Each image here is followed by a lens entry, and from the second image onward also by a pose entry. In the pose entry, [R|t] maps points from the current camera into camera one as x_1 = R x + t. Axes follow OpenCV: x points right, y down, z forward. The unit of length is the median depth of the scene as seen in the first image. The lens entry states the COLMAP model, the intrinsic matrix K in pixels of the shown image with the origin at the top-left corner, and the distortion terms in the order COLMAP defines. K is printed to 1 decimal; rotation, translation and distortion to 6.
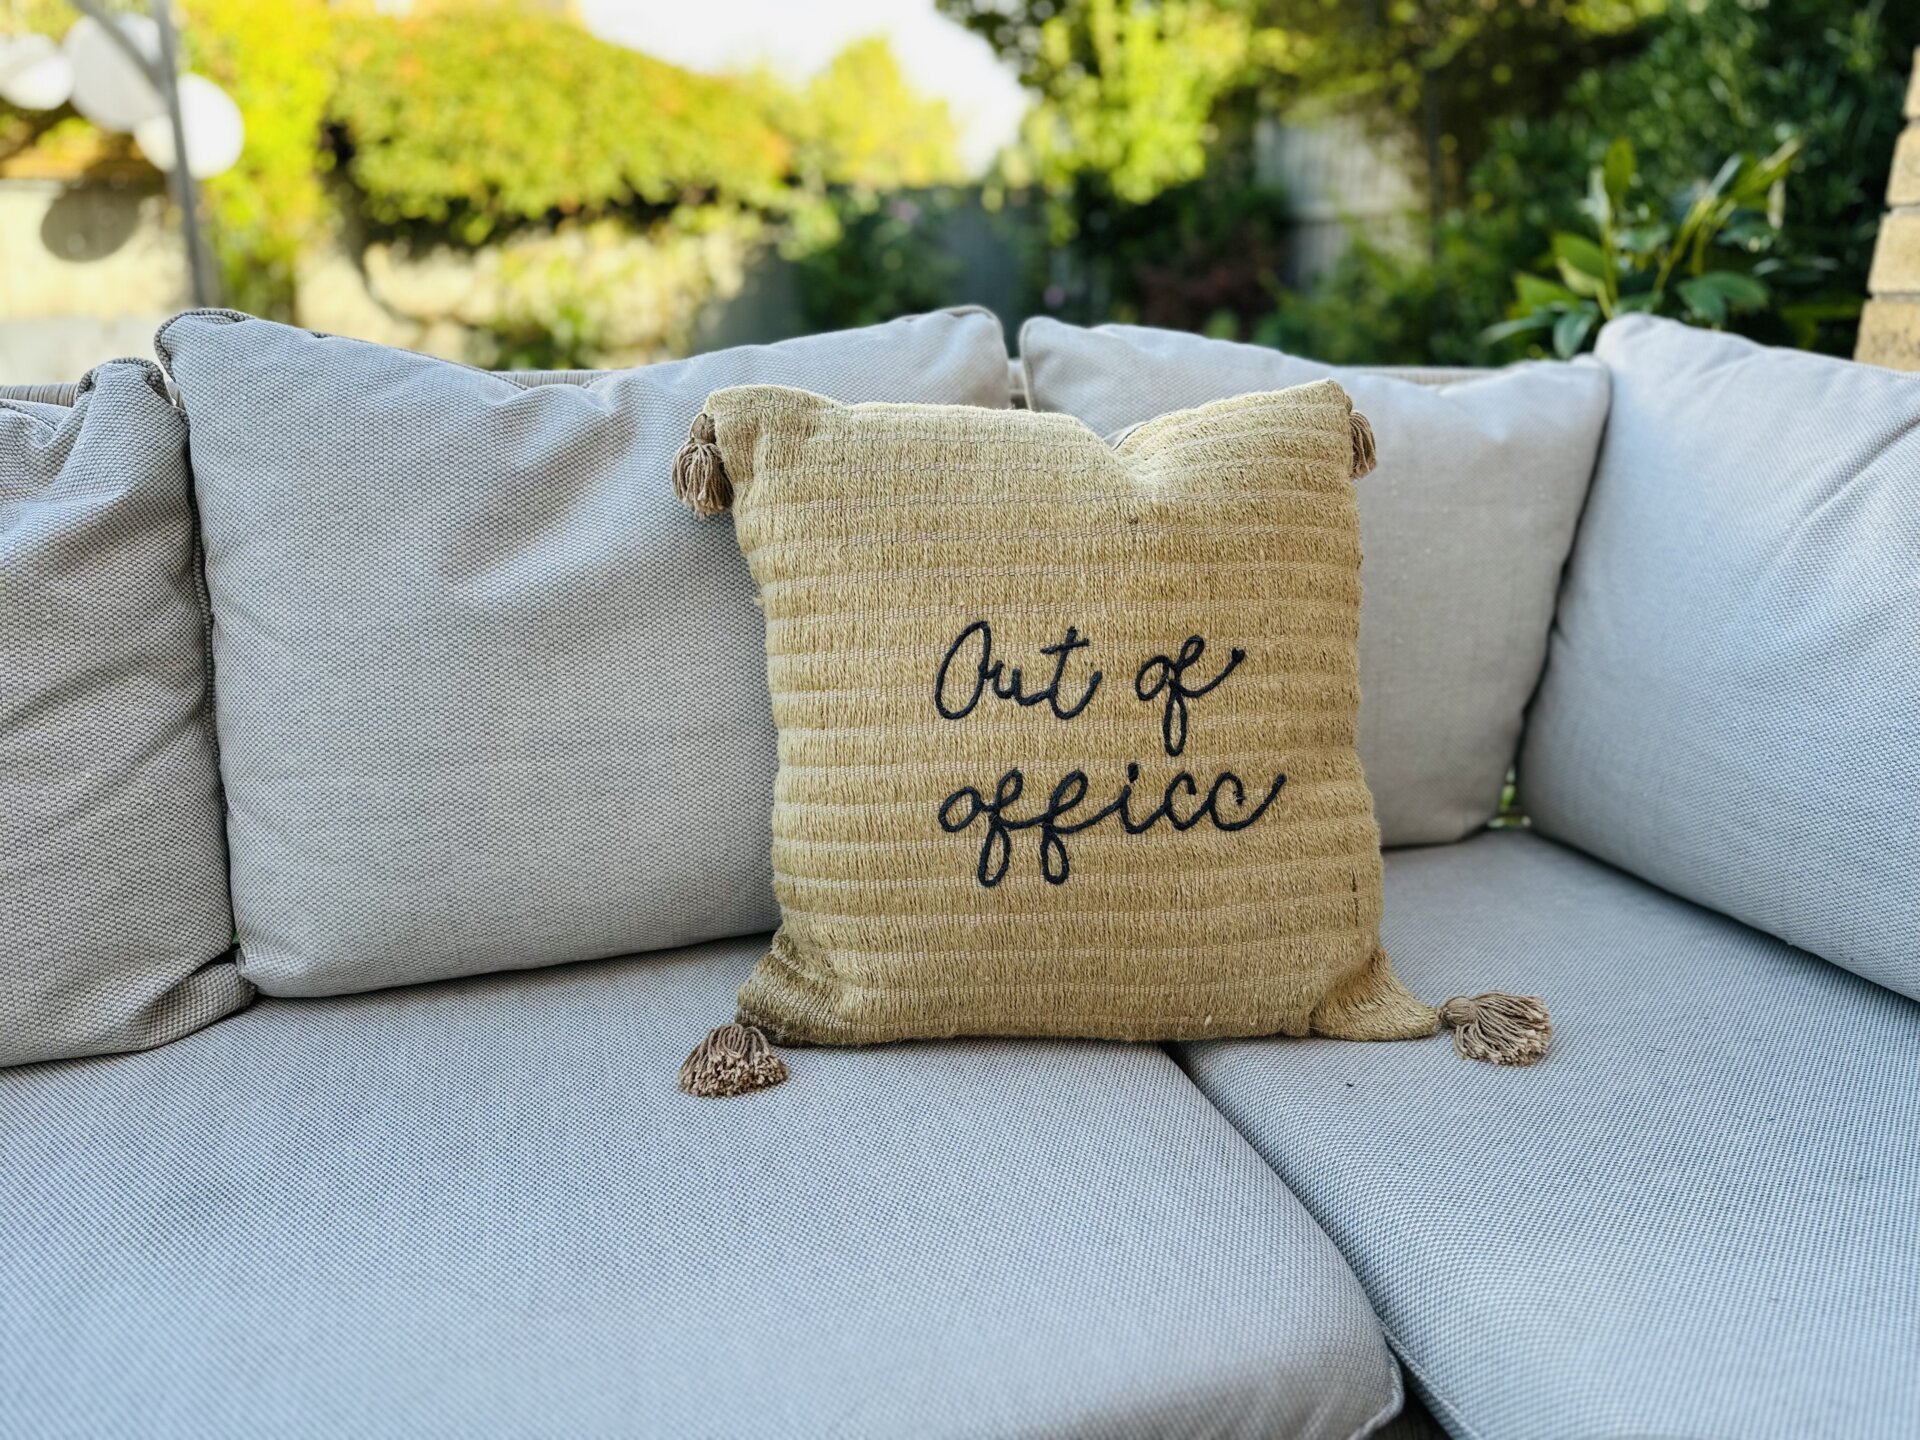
lens RADIAL K [[1382.9, 0, 943.1], [0, 1382.9, 729.1], [0, 0, 1]] dist [0.011276, -0.004733]
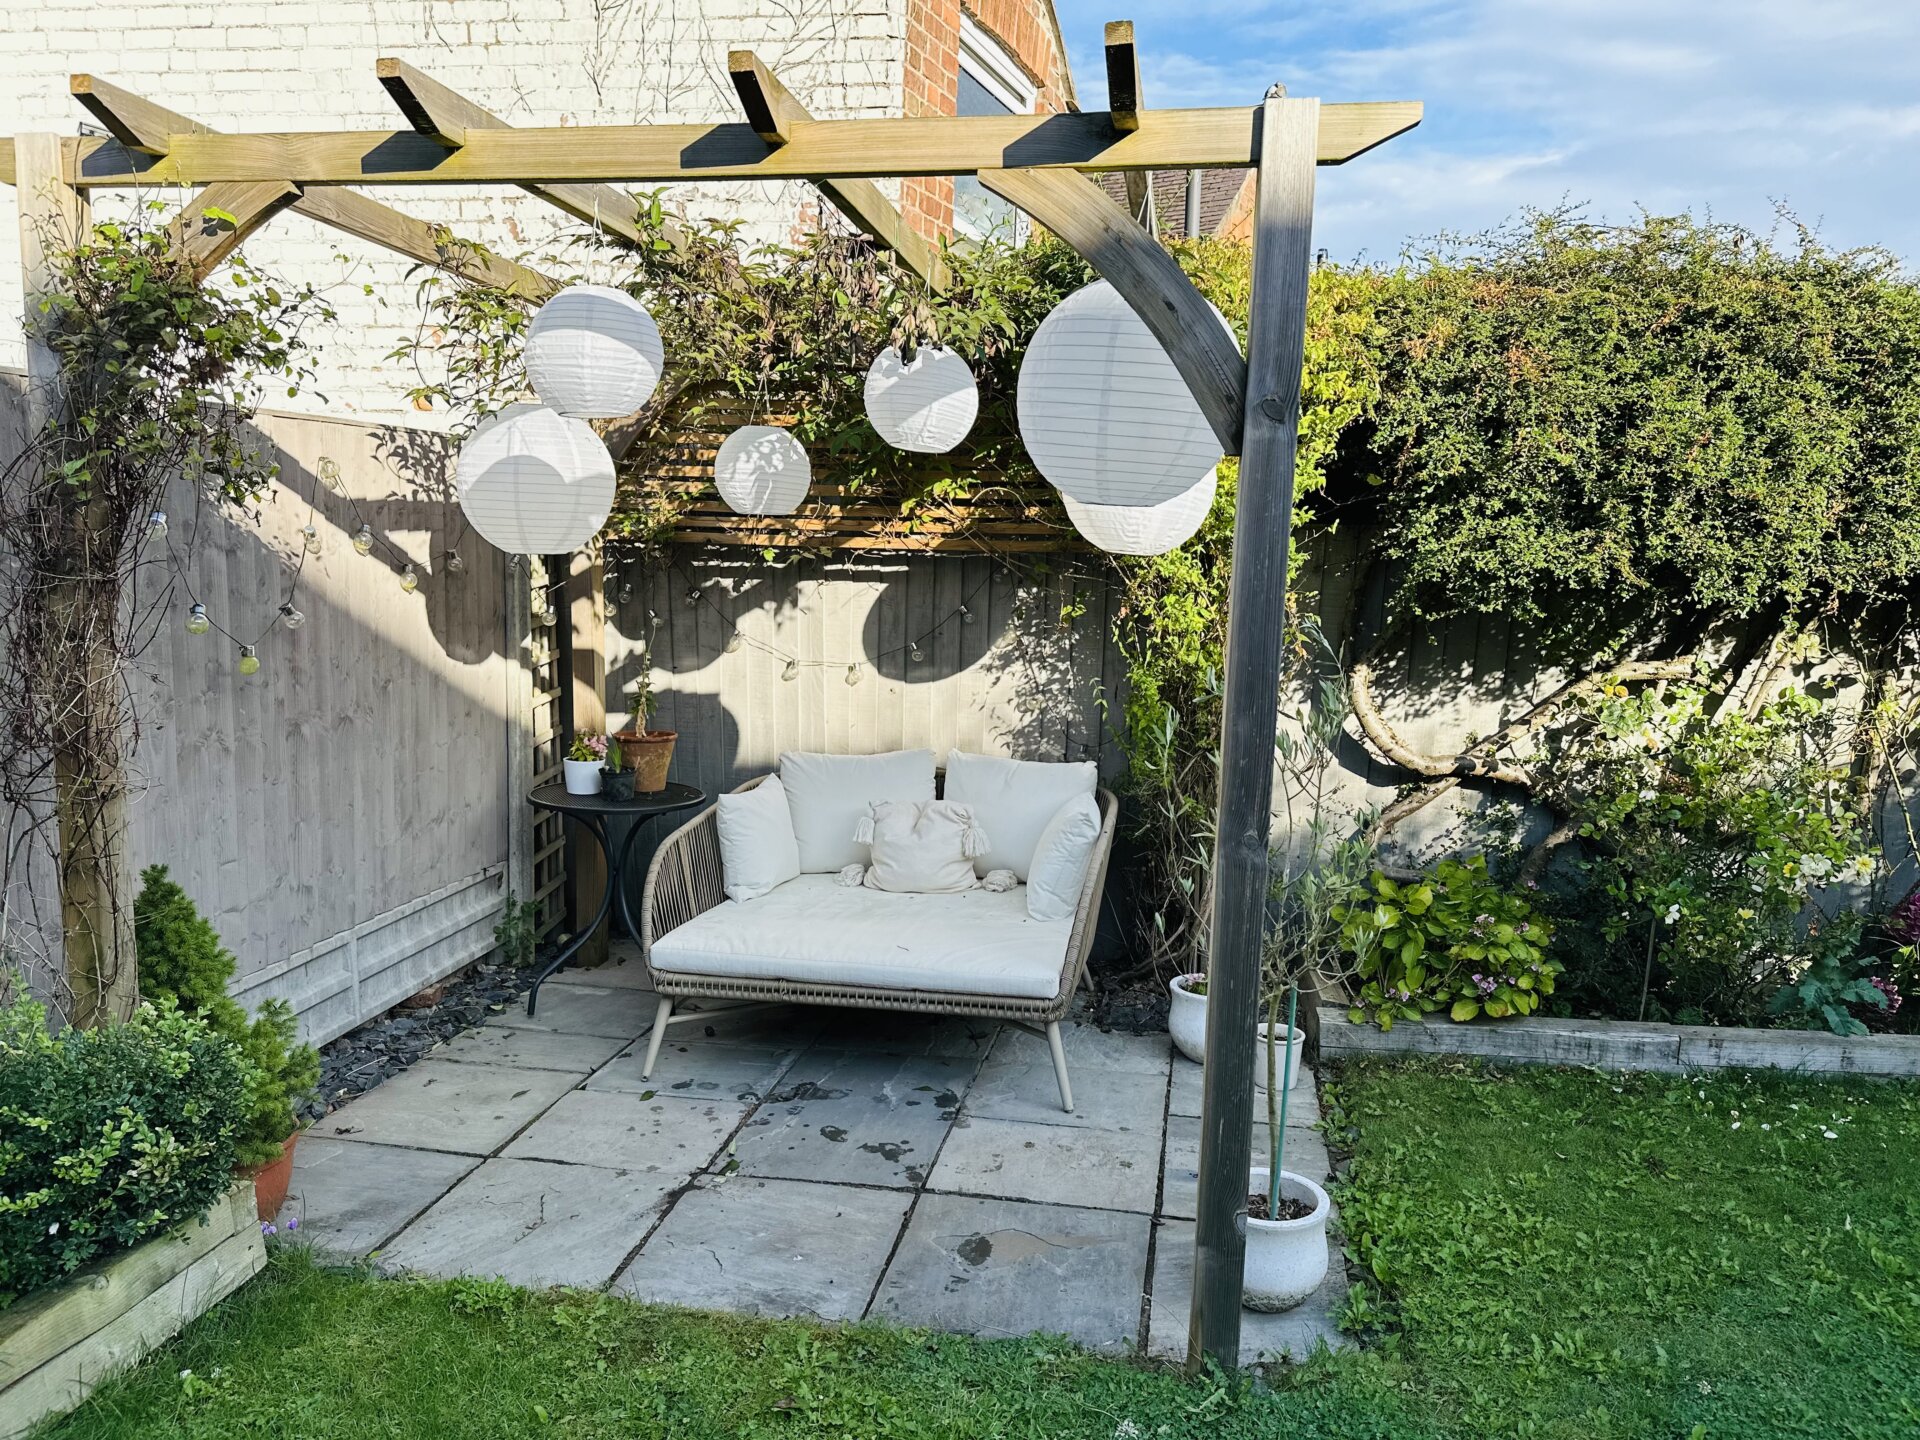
lens RADIAL K [[1348.1, 0, 966.8], [0, 1348.1, 725.7], [0, 0, 1]] dist [0.123009, -0.232833]
pose [[0.901598, 0.060602, -0.428309, -0.347054], [-0.142433, 0.976514, -0.161656, -0.227586], [0.408453, 0.206754, 0.889055, 0.484611]]
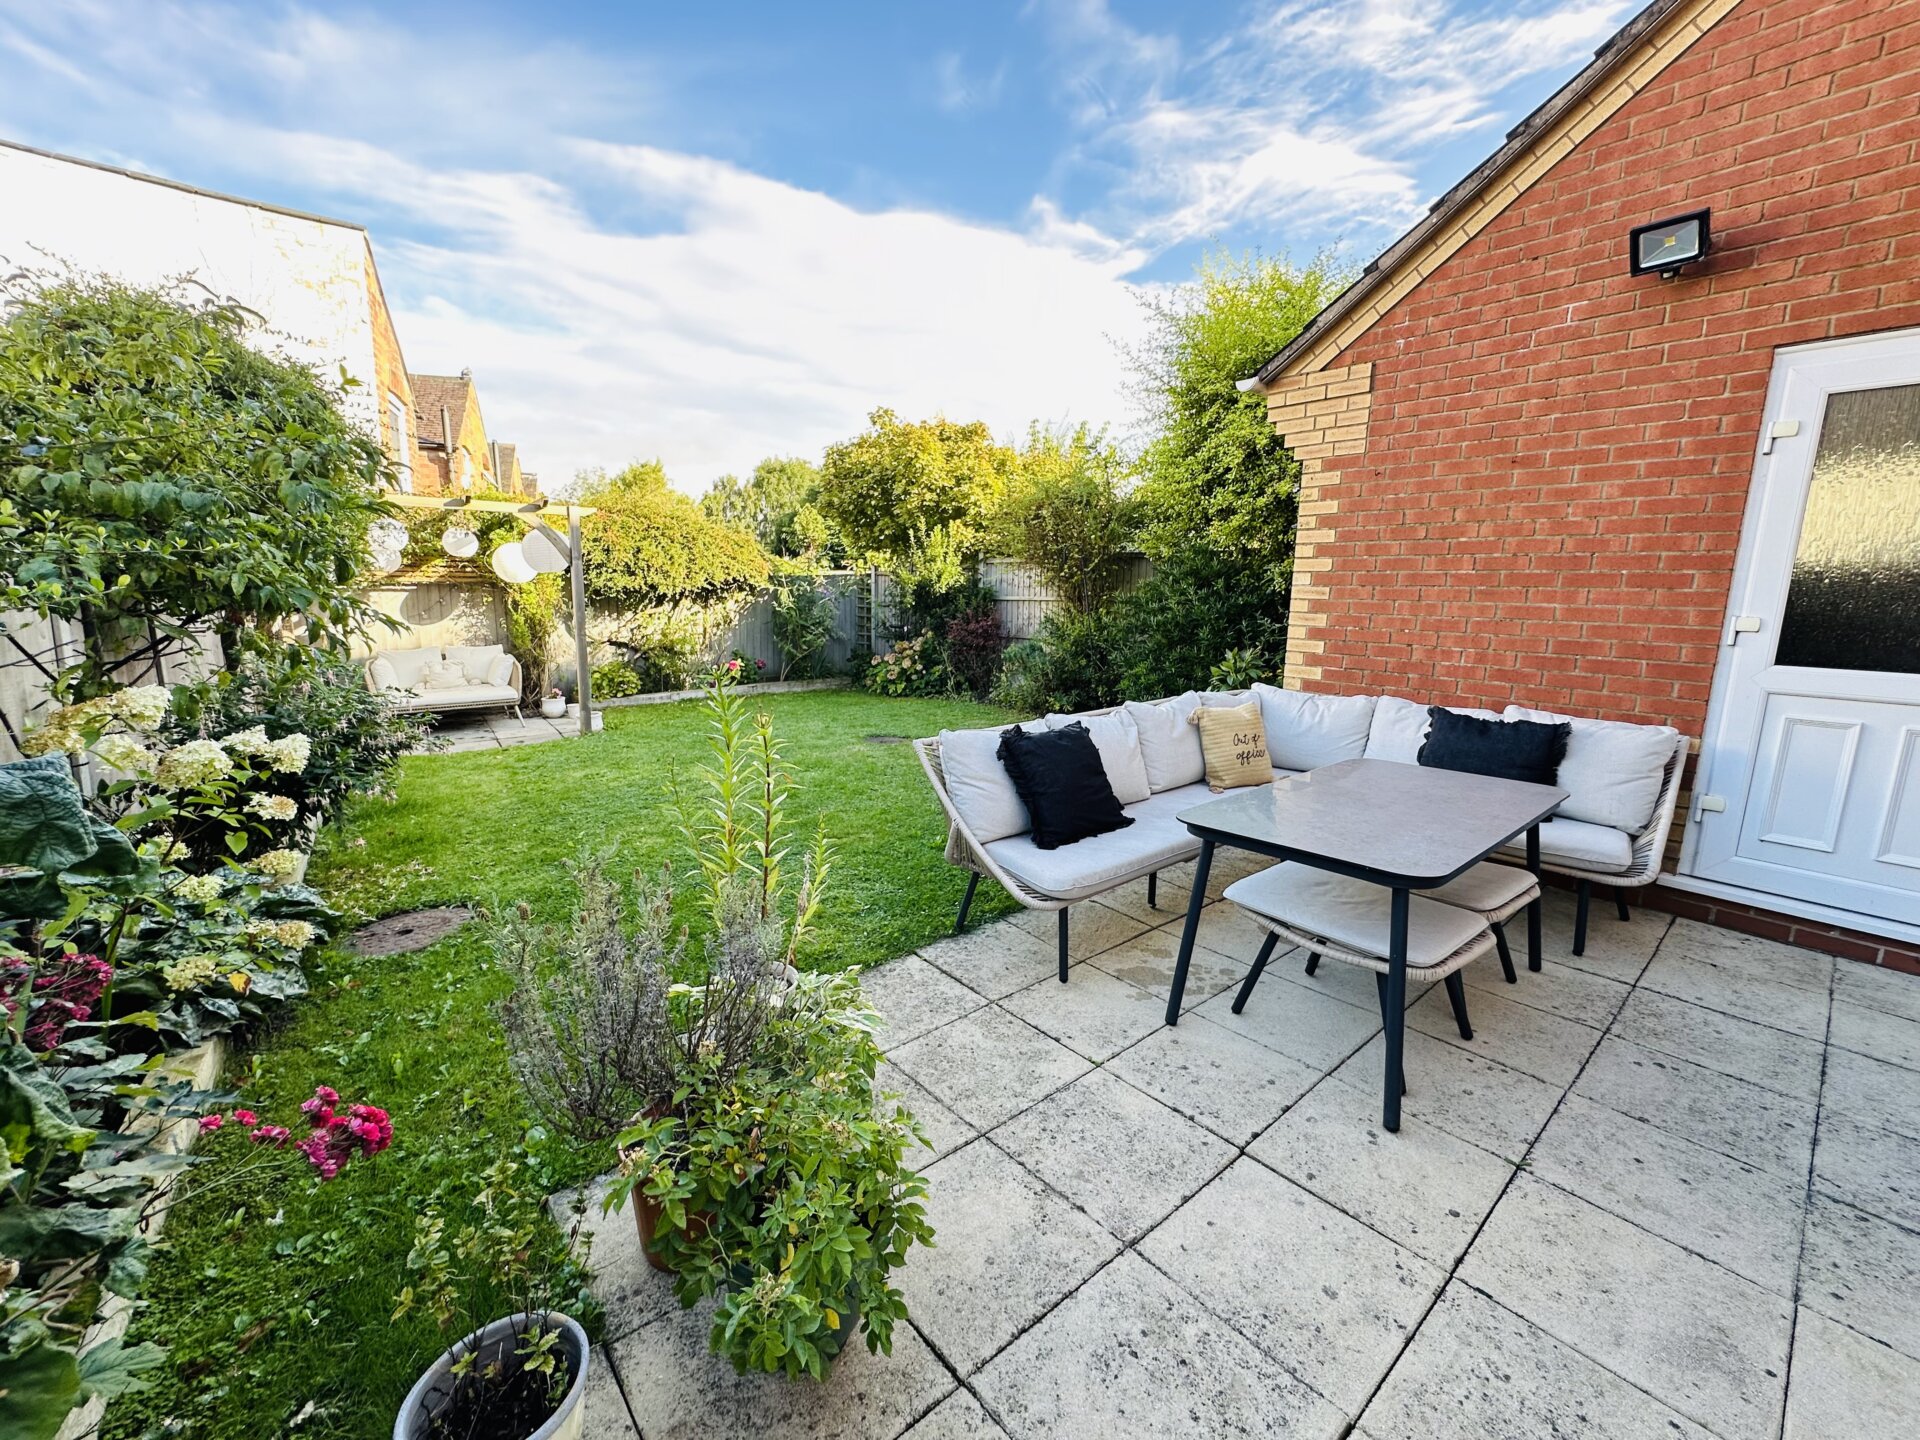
lens RADIAL K [[767.5, 0, 960.0], [0, 767.5, 720.0], [0, 0, 1]] dist [0.000435, 0.000353]
pose [[0.930944, -0.067792, 0.358813, -0.330533], [0.115549, 0.986813, -0.113349, 0.017711], [-0.346398, 0.146982, 0.926501, -0.285576]]
